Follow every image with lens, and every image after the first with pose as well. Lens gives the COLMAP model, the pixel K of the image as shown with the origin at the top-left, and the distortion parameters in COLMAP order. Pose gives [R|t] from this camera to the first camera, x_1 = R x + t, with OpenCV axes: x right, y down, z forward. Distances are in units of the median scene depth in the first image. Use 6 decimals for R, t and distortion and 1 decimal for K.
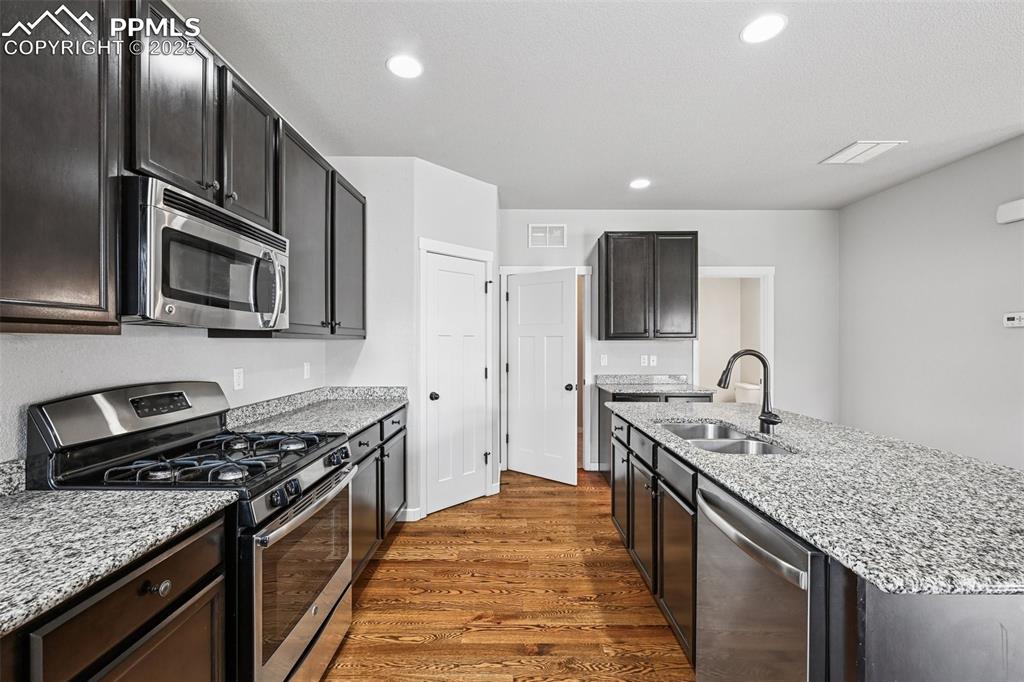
lens RADIAL K [[427.9, 0, 510.6], [0, 427.9, 342.8], [0, 0, 1]] dist [-0.000215, -0.000283]
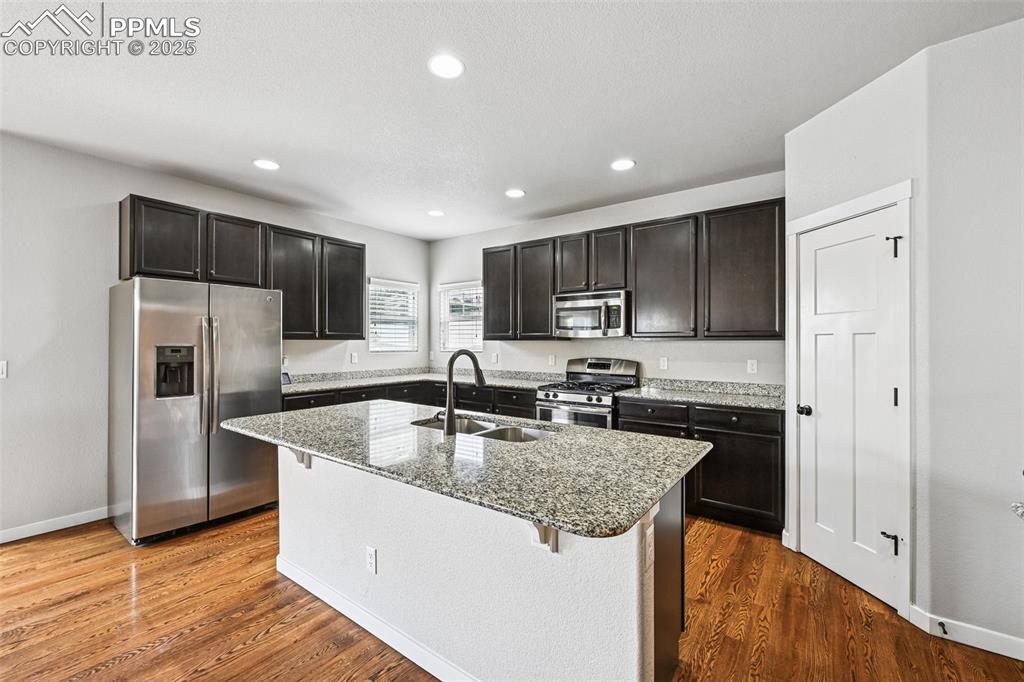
lens RADIAL K [[427.9, 0, 507.9], [0, 427.9, 337.7], [0, 0, 1]] dist [-0.000215, -0.000283]
pose [[-0.600589, -0.013870, -0.799438, 0.856526], [-0.005769, 0.999899, -0.013014, 0.002637], [0.799537, -0.003204, -0.600608, 1.110031]]
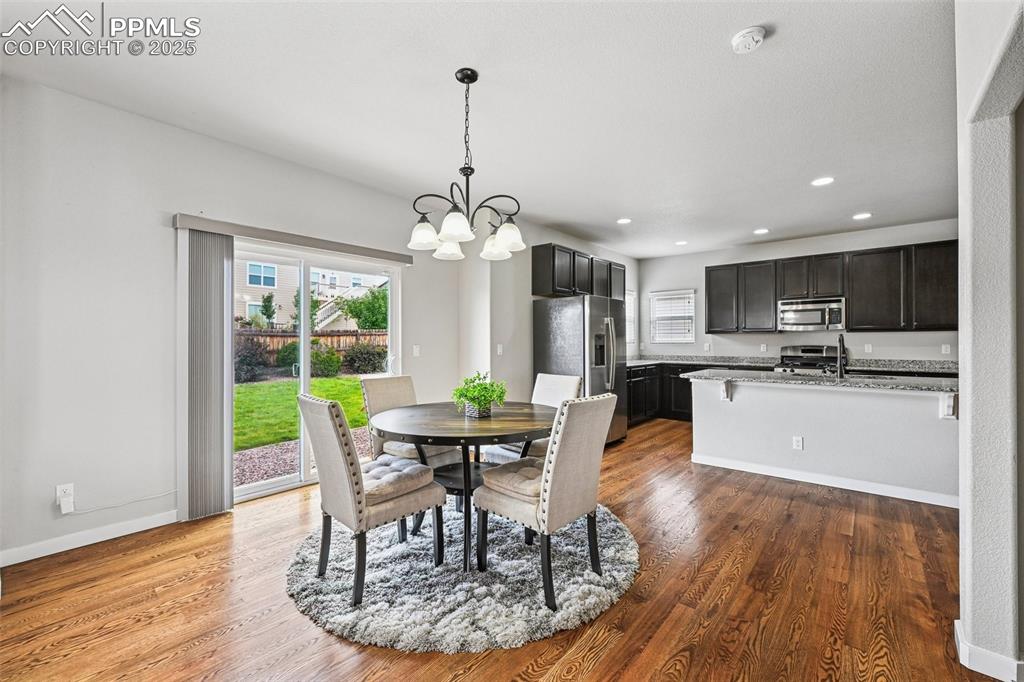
lens RADIAL K [[427.9, 0, 508.2], [0, 427.9, 339.3], [0, 0, 1]] dist [-0.000215, -0.000283]
pose [[-0.646319, -0.005557, -0.763047, 1.952491], [-0.001975, 0.999982, -0.005609, 0.034825], [0.763065, -0.002118, -0.646319, 0.719231]]
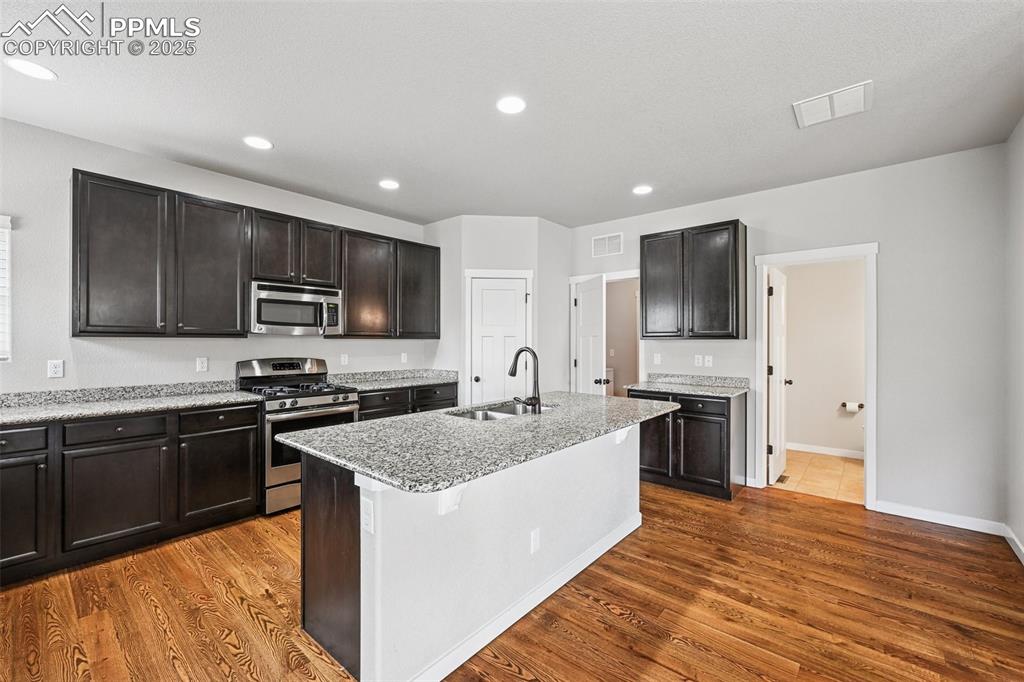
lens RADIAL K [[427.9, 0, 510.4], [0, 427.9, 346.0], [0, 0, 1]] dist [-0.000215, -0.000283]
pose [[0.759332, 0.008181, -0.650652, 0.886556], [-0.002595, 0.999951, 0.009544, 0.000625], [0.650698, -0.005559, 0.759316, -0.006290]]
